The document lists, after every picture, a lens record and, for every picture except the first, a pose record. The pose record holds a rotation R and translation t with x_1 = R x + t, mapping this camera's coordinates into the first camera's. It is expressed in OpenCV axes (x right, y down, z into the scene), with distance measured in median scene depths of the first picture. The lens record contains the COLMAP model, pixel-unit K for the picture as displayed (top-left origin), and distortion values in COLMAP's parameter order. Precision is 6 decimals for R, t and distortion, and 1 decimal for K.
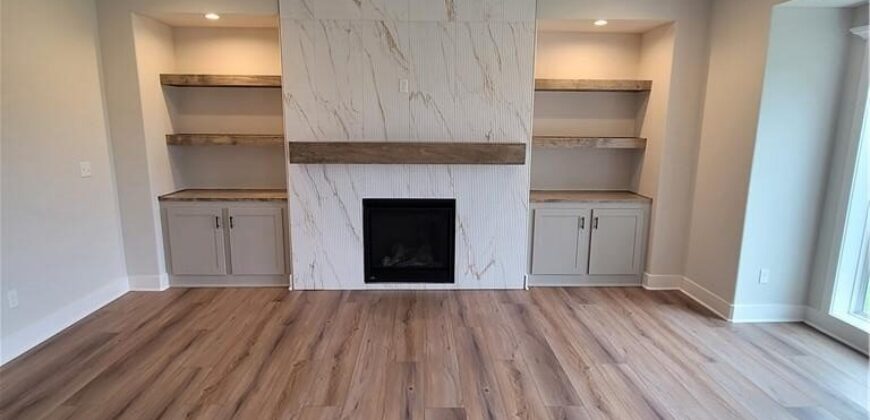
lens RADIAL K [[467.5, 0, 435.0], [0, 467.5, 210.0], [0, 0, 1]] dist [0.000945, 0.000479]
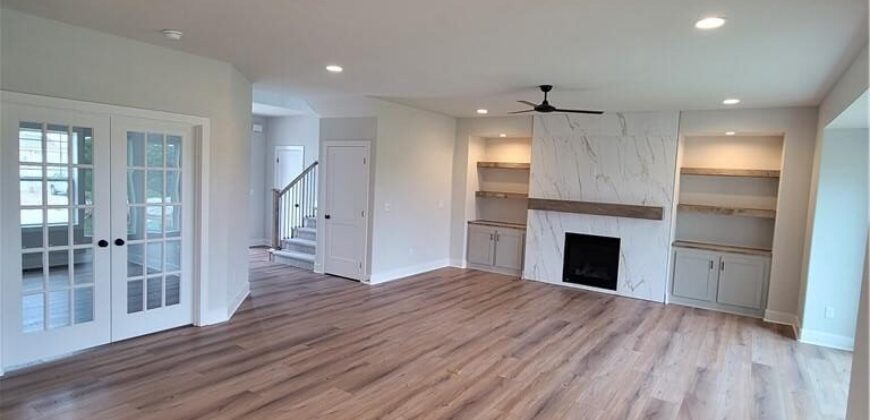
lens RADIAL K [[467.5, 0, 435.0], [0, 467.5, 210.0], [0, 0, 1]] dist [0.000945, 0.000479]
pose [[0.807545, 0.073616, -0.585194, 0.468158], [-0.151674, 0.984732, -0.085428, 0.117126], [0.569971, 0.157745, 0.806381, -0.709753]]
